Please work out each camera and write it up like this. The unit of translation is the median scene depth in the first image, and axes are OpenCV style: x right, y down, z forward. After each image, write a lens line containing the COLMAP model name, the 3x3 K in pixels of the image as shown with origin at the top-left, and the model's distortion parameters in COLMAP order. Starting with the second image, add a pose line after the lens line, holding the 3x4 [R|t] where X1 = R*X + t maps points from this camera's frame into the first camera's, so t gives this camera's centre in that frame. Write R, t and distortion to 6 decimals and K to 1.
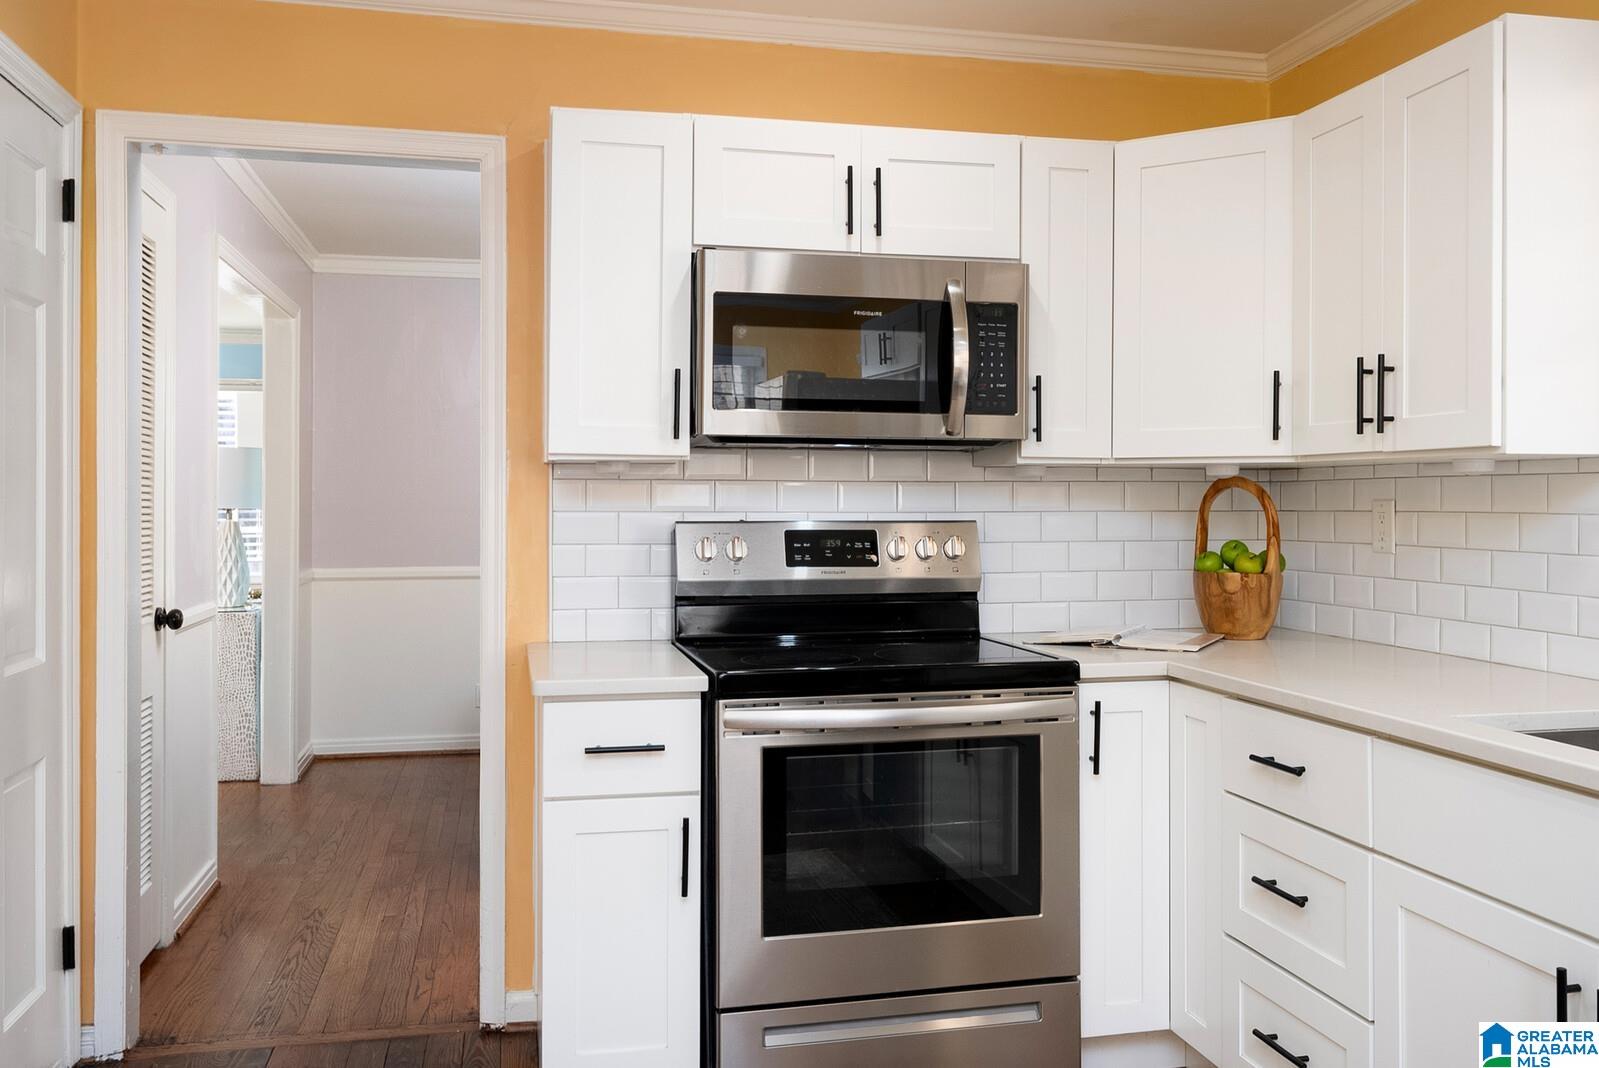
lens RADIAL K [[1324.6, 0, 806.4], [0, 1324.6, 517.2], [0, 0, 1]] dist [0.005335, 0.011117]
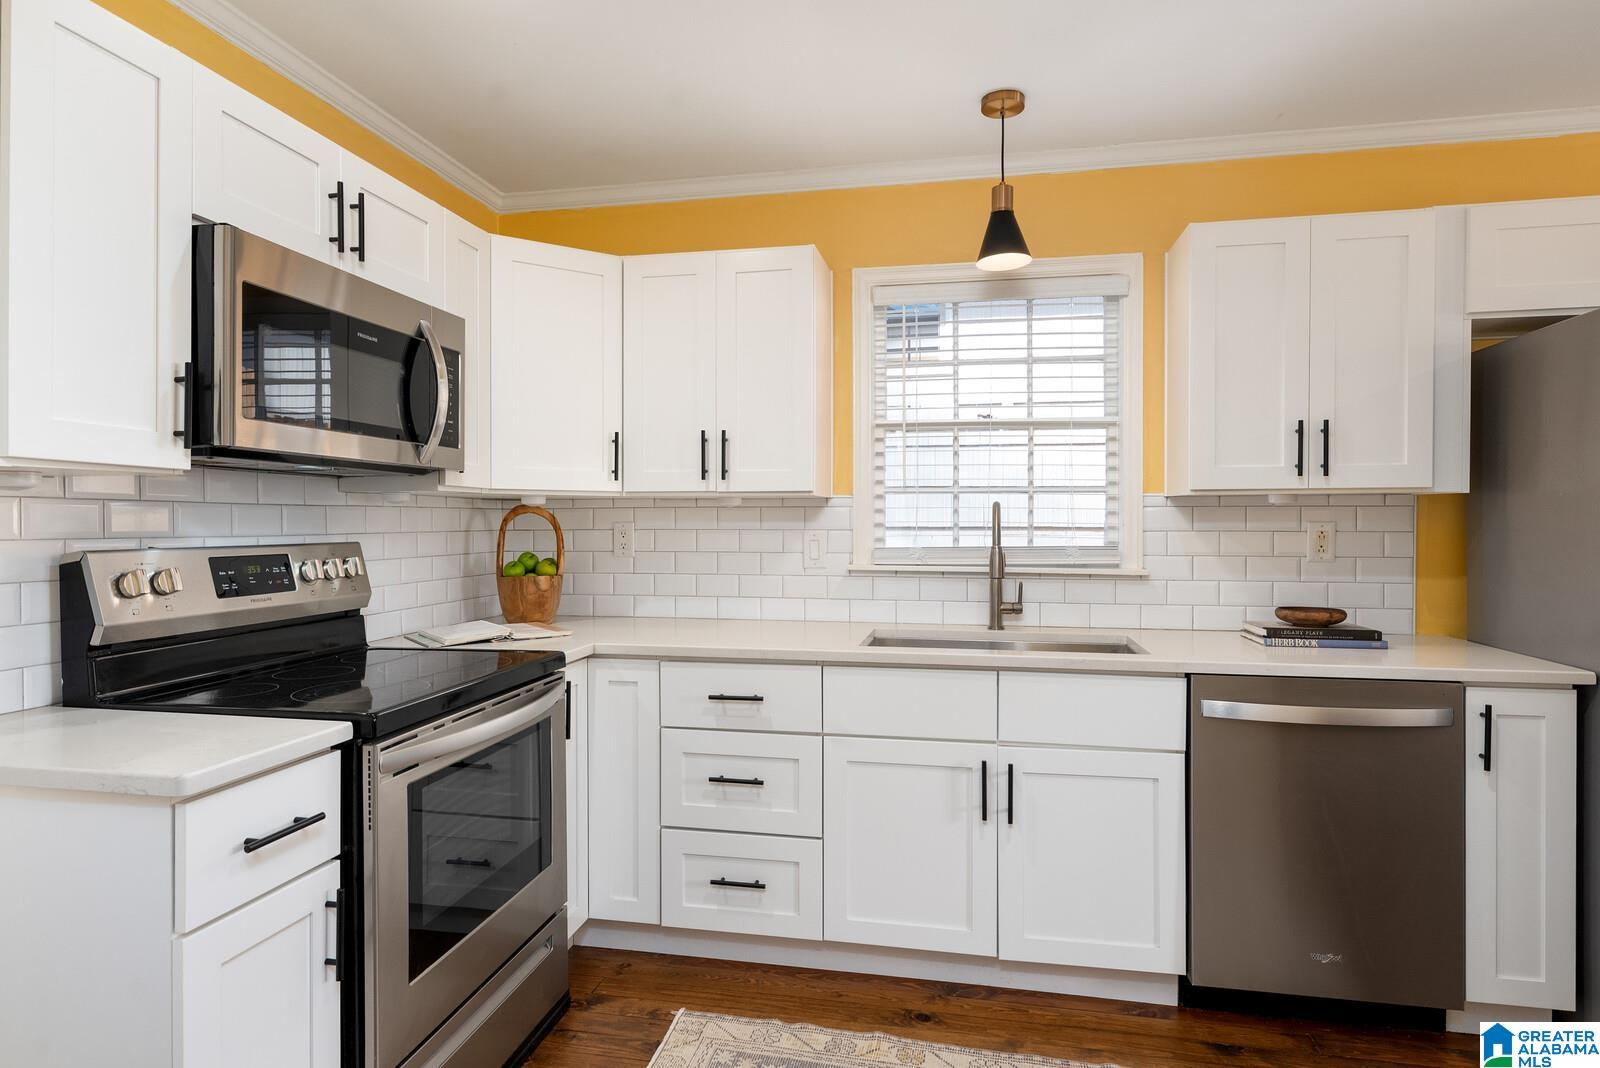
lens RADIAL K [[886.7, 0, 796.1], [0, 886.7, 538.8], [0, 0, 1]] dist [-0.000173, 0.003958]
pose [[0.412591, -0.019510, 0.910707, -0.421230], [0.013113, 0.999794, 0.015478, -0.007207], [-0.910822, 0.005556, 0.412762, 0.413678]]
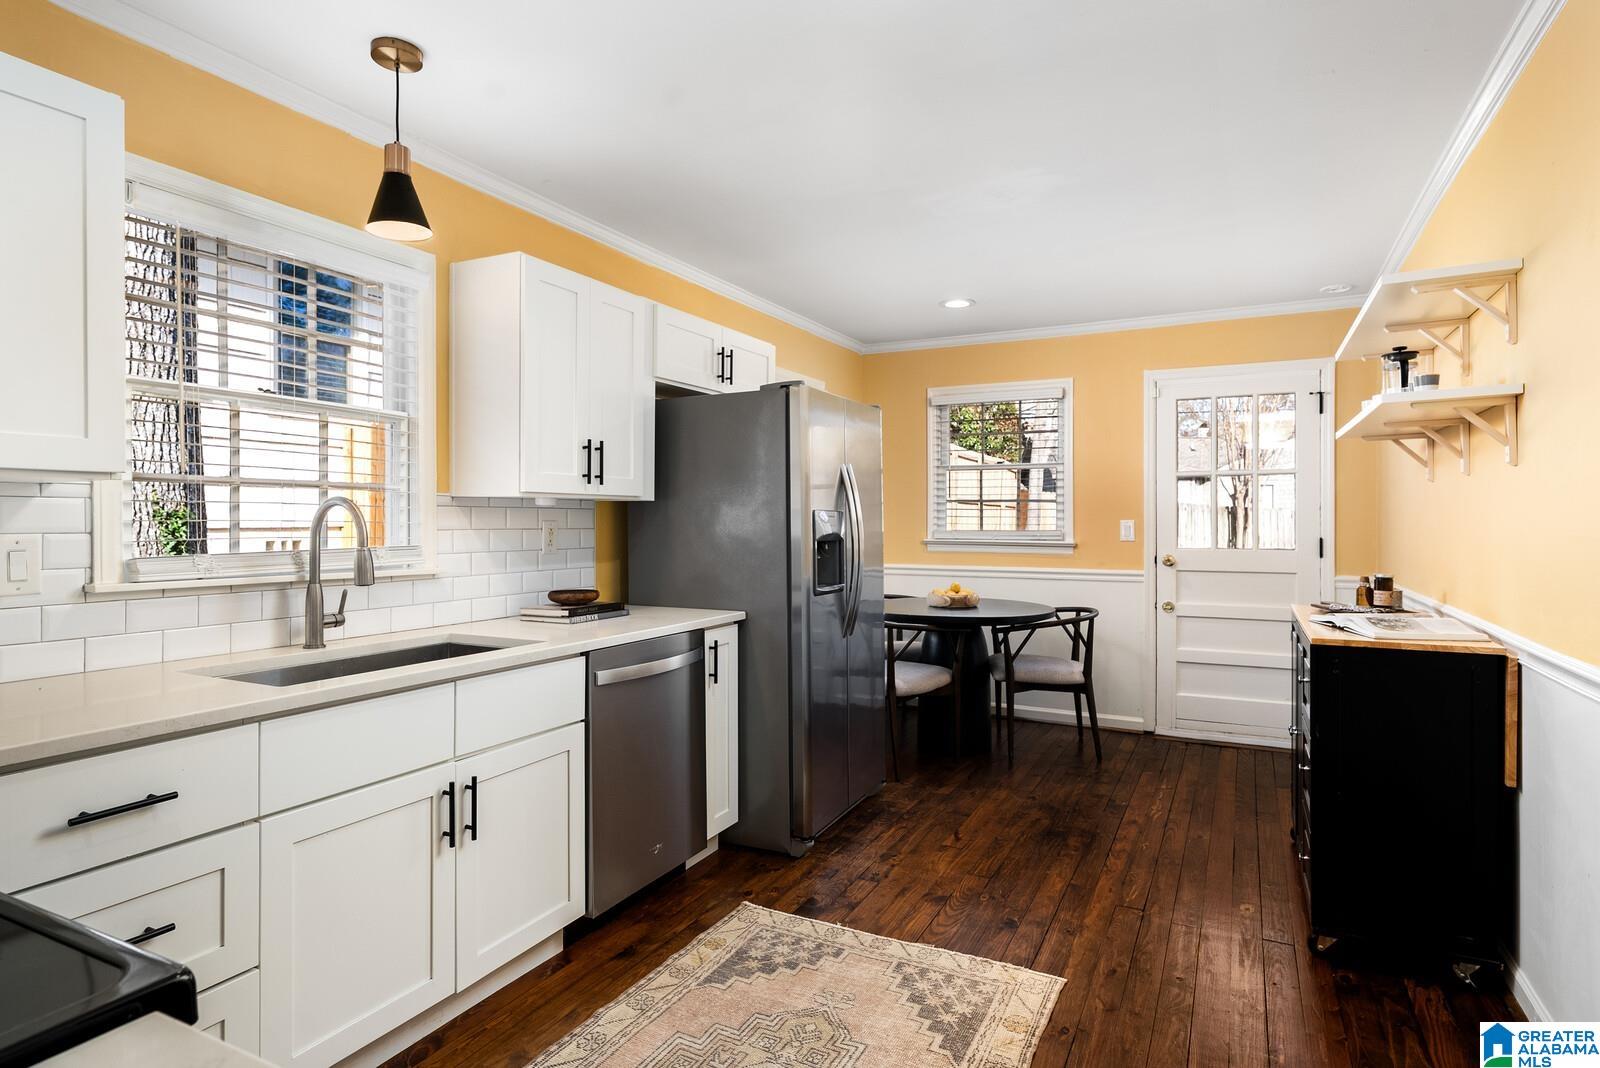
lens RADIAL K [[847.8, 0, 803.7], [0, 847.8, 530.4], [0, 0, 1]] dist [0.018479, -0.000861]
pose [[-0.761924, -0.011697, 0.647560, -0.308137], [0.004015, 0.999732, 0.022783, -0.014352], [-0.647654, 0.019959, -0.761673, 0.904060]]
